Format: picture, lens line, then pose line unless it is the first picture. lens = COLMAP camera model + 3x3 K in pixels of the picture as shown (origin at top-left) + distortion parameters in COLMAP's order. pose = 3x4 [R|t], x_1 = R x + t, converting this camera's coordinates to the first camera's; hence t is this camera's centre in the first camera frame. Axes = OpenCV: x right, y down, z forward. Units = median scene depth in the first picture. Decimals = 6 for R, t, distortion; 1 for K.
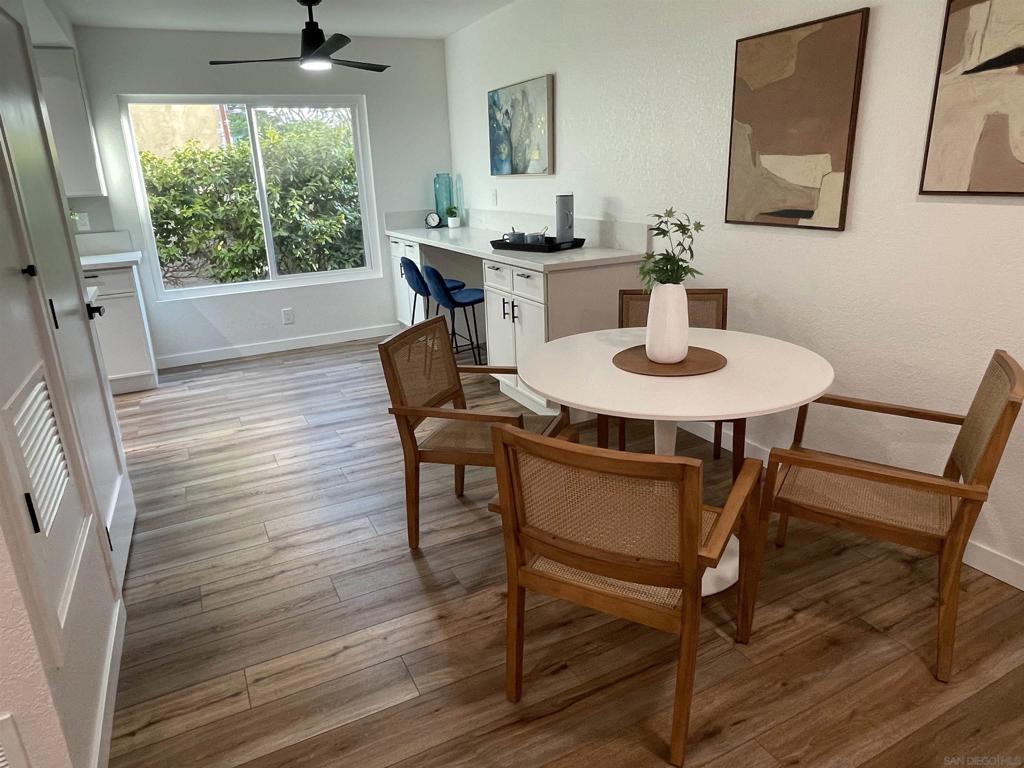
lens RADIAL K [[659.5, 0, 511.4], [0, 659.5, 382.5], [0, 0, 1]] dist [0.001104, -0.000036]
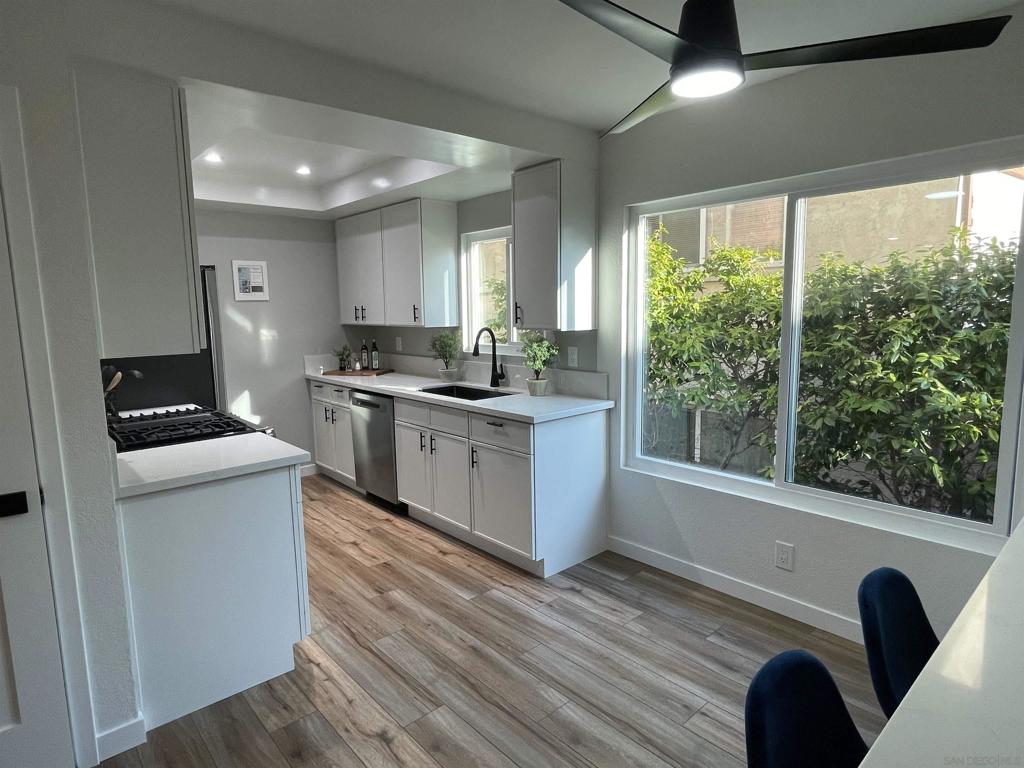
lens RADIAL K [[581.1, 0, 512.2], [0, 581.1, 383.7], [0, 0, 1]] dist [-0.001398, 0.000603]
pose [[0.248279, 0.157695, -0.955766, 0.055729], [-0.286926, 0.954357, 0.082928, -0.257226], [0.925219, 0.253645, 0.282194, 0.741559]]
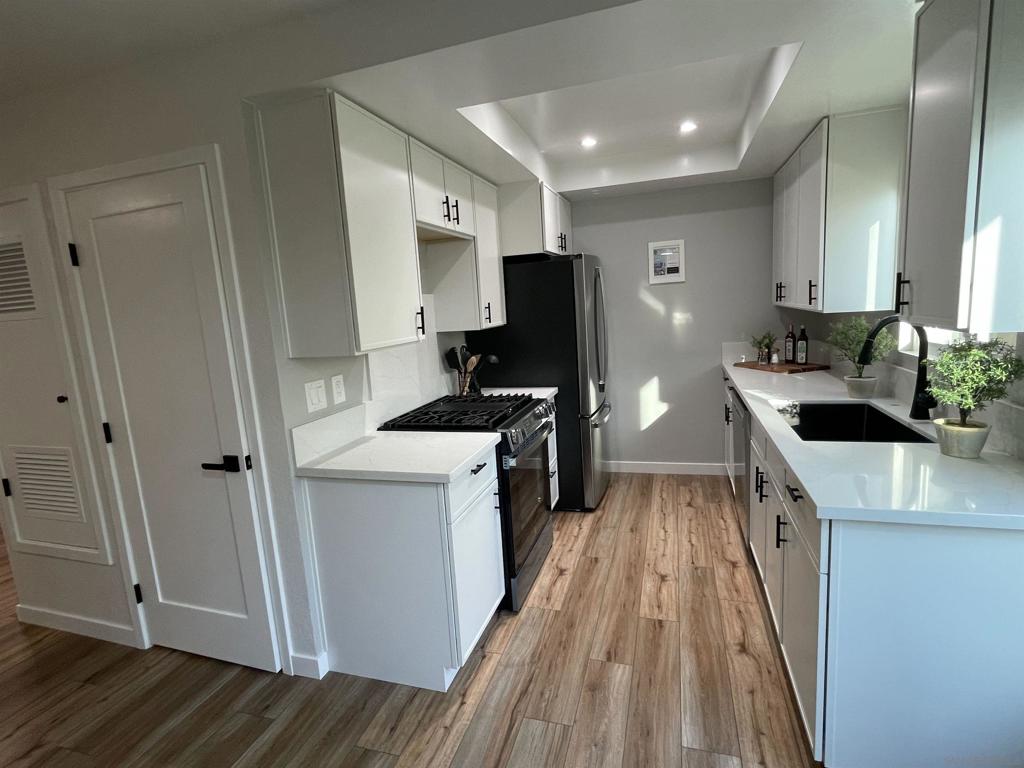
lens RADIAL K [[522.4, 0, 508.2], [0, 522.4, 383.5], [0, 0, 1]] dist [-0.002910, -0.000457]
pose [[-0.705169, 0.186999, -0.683935, -0.235506], [-0.129995, 0.914147, 0.383974, -0.328585], [0.697021, 0.359675, -0.620320, 0.989811]]
